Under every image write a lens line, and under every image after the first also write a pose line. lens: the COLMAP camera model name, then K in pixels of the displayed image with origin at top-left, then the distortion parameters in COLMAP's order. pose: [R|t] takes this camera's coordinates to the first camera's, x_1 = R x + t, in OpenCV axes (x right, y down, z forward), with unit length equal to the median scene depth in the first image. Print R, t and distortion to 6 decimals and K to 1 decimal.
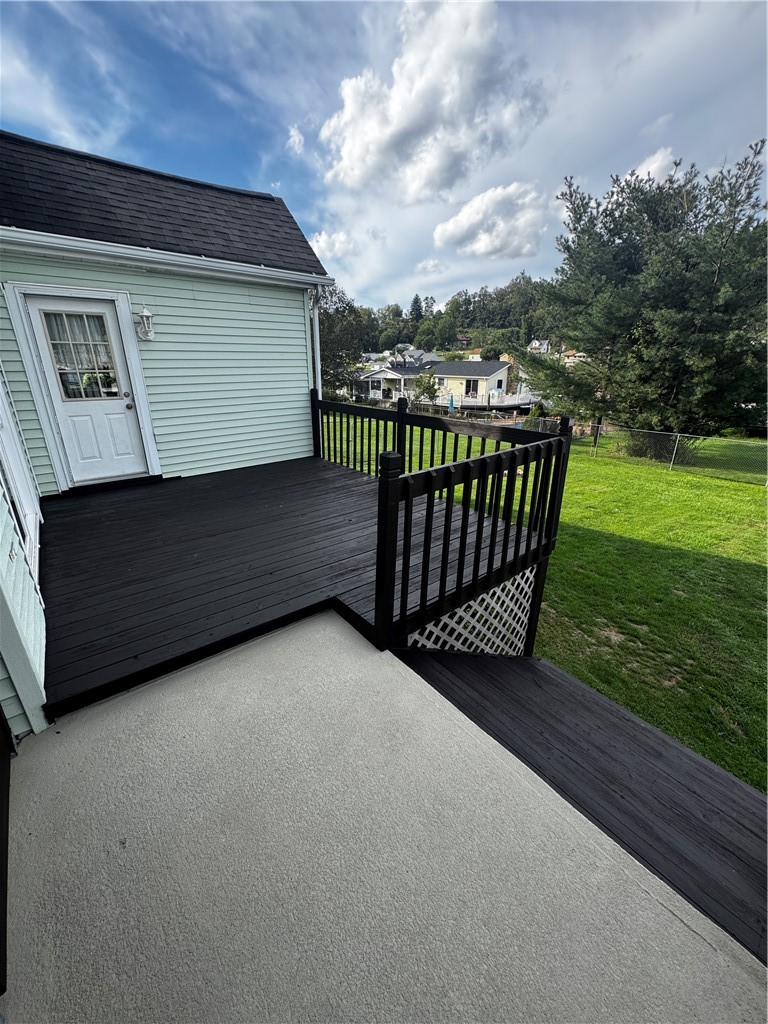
lens RADIAL K [[409.1, 0, 382.1], [0, 409.1, 514.6], [0, 0, 1]] dist [0.000515, 0.000004]
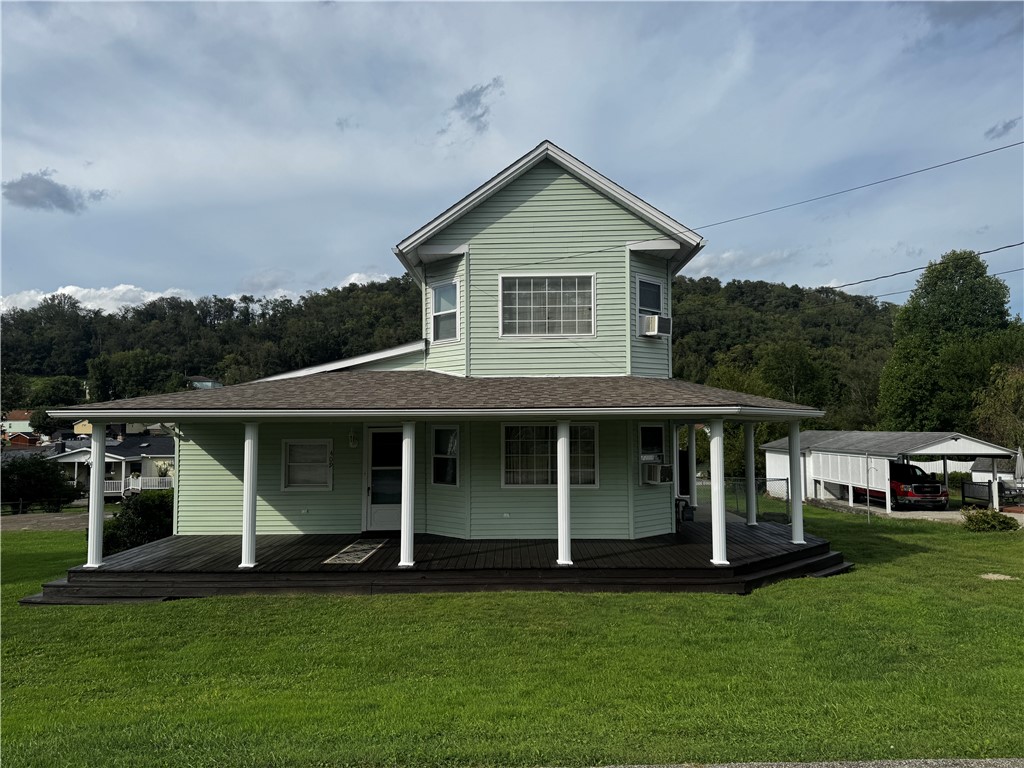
lens RADIAL K [[711.7, 0, 523.0], [0, 711.7, 386.6], [0, 0, 1]] dist [0.041202, -0.001759]
pose [[0.628006, 0.039599, 0.777200, -0.456080], [0.279372, 0.920659, -0.272651, 0.056353], [-0.726333, 0.388354, 0.567117, -0.181290]]
